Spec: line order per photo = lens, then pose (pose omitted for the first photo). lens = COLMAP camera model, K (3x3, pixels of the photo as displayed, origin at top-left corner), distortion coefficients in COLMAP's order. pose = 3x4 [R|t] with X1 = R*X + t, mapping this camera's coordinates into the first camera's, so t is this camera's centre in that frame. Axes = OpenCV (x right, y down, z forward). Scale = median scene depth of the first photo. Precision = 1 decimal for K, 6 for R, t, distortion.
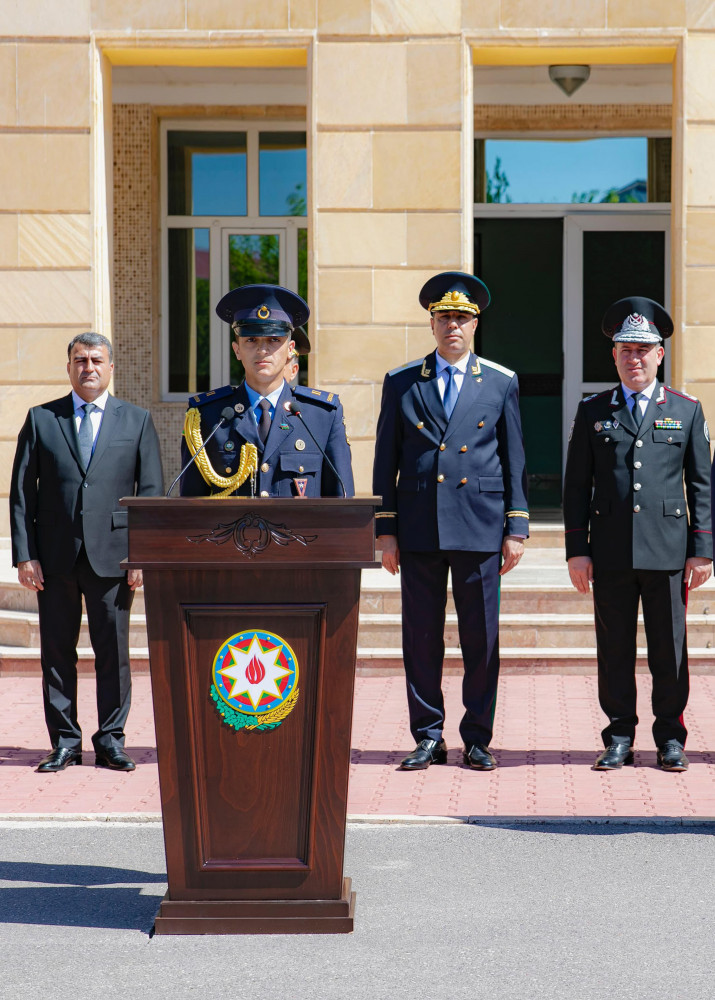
lens RADIAL K [[3702.4, 0, 358.0], [0, 3702.4, 502.8], [0, 0, 1]] dist [0.261340, 0.000000]
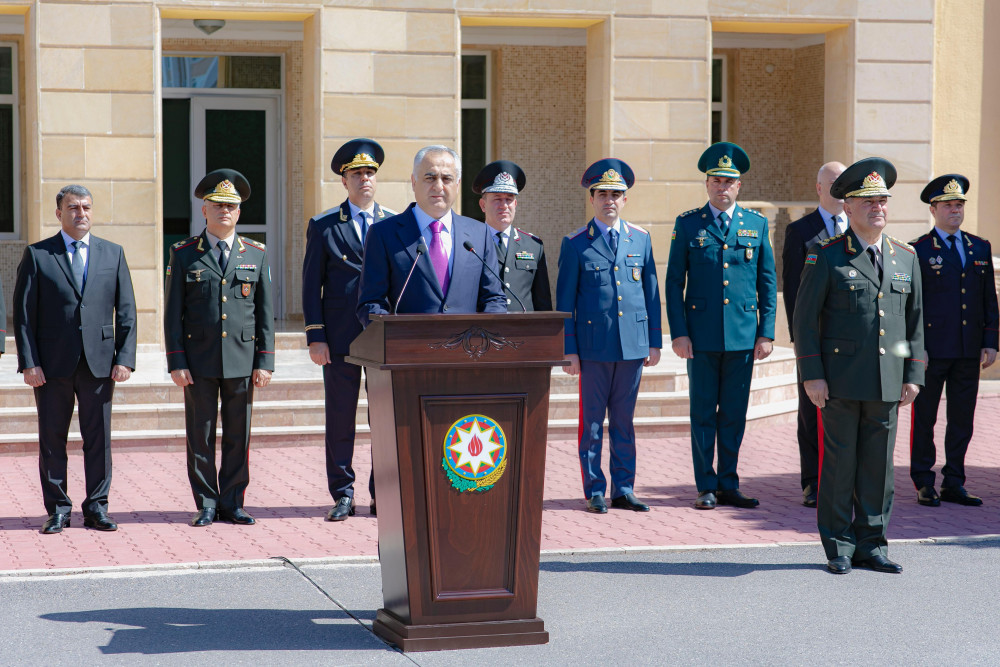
lens RADIAL K [[2773.0, 0, 517.7], [0, 2773.0, 299.6], [0, 0, 1]] dist [0.337224, 0.000000]
pose [[0.957707, -0.009427, 0.287590, -0.205737], [0.010969, 0.999933, -0.003750, -0.001673], [-0.287535, 0.006746, 0.957746, 0.041171]]
